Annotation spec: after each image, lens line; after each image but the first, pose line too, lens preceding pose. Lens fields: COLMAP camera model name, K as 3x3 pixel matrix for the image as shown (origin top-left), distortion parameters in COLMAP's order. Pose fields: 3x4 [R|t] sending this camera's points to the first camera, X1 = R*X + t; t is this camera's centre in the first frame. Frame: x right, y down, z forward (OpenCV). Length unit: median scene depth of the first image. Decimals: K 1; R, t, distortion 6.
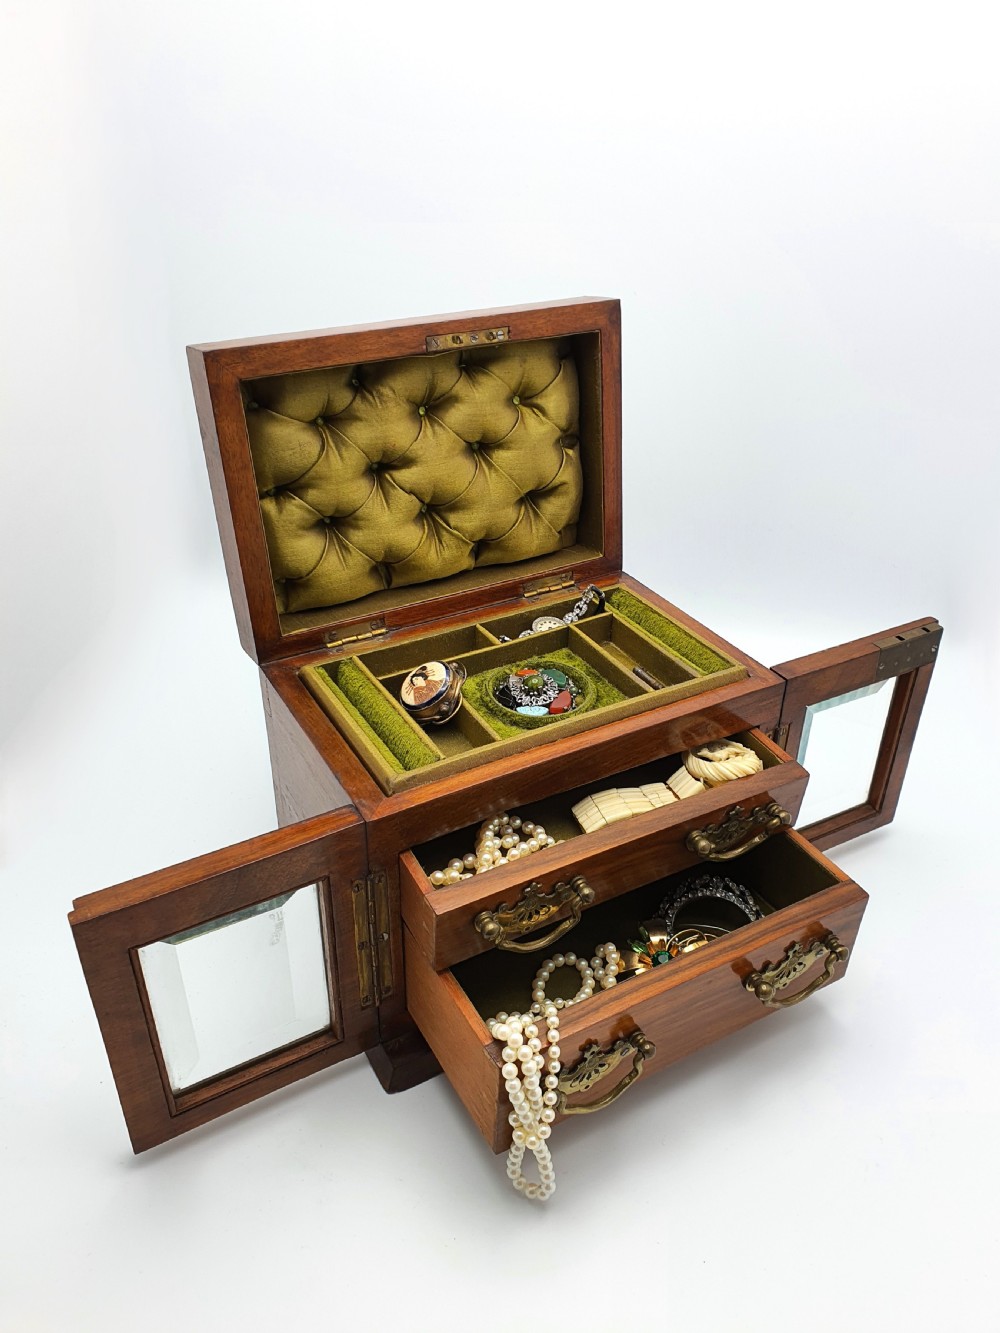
lens RADIAL K [[1080.2, 0, 502.6], [0, 1080.2, 670.1], [0, 0, 1]] dist [0.017815, -0.120479]
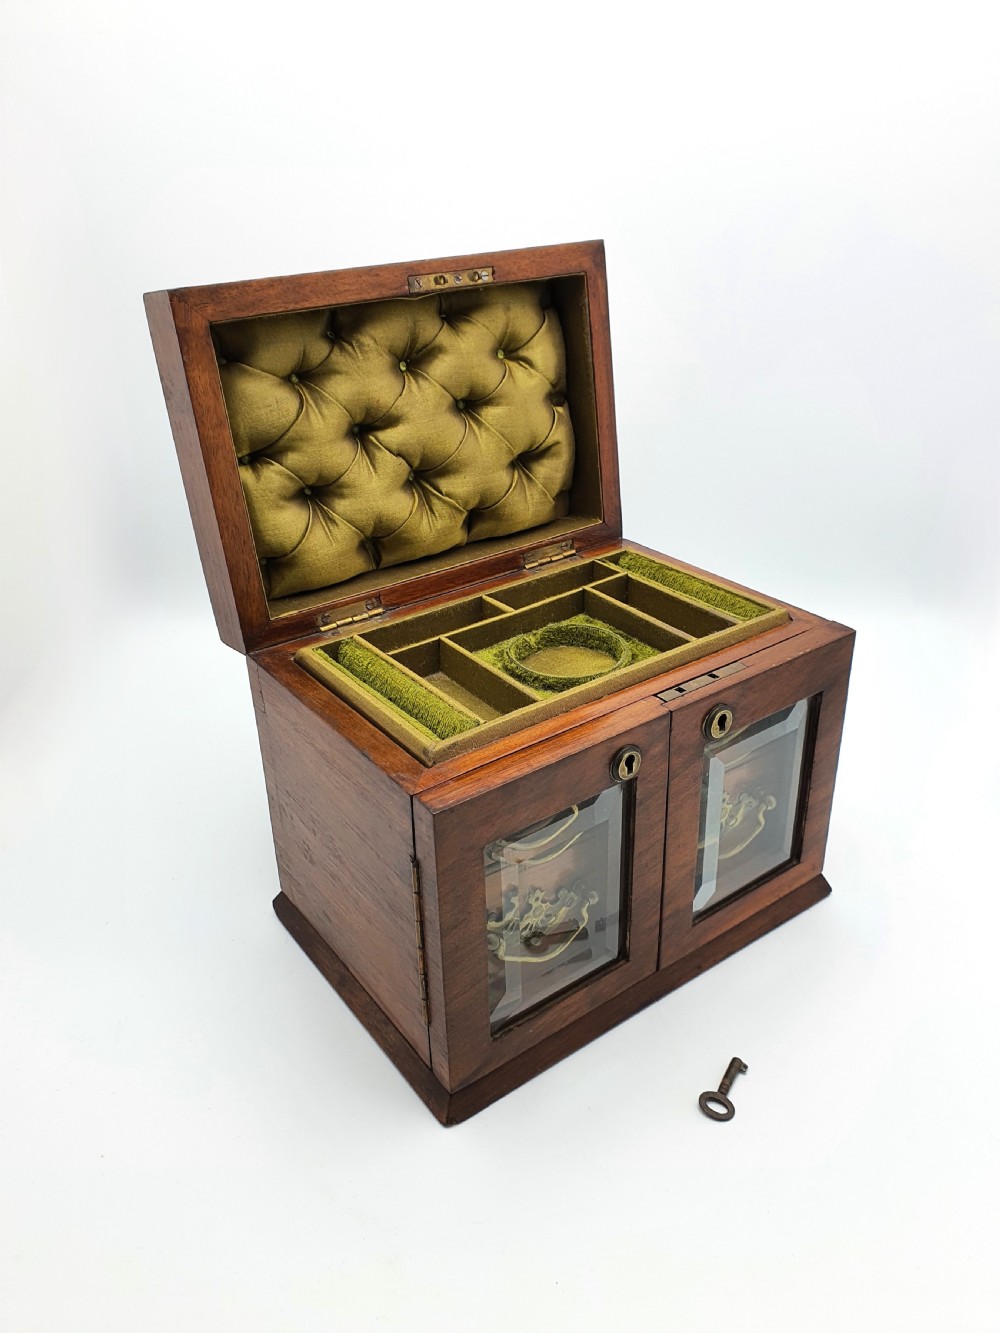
lens RADIAL K [[1080.2, 0, 503.4], [0, 1080.2, 669.6], [0, 0, 1]] dist [0.017815, -0.120479]
pose [[0.992725, -0.085850, 0.084415, -0.094402], [0.091149, 0.993964, -0.061049, 0.081497], [-0.078664, 0.068299, 0.994559, 0.111072]]
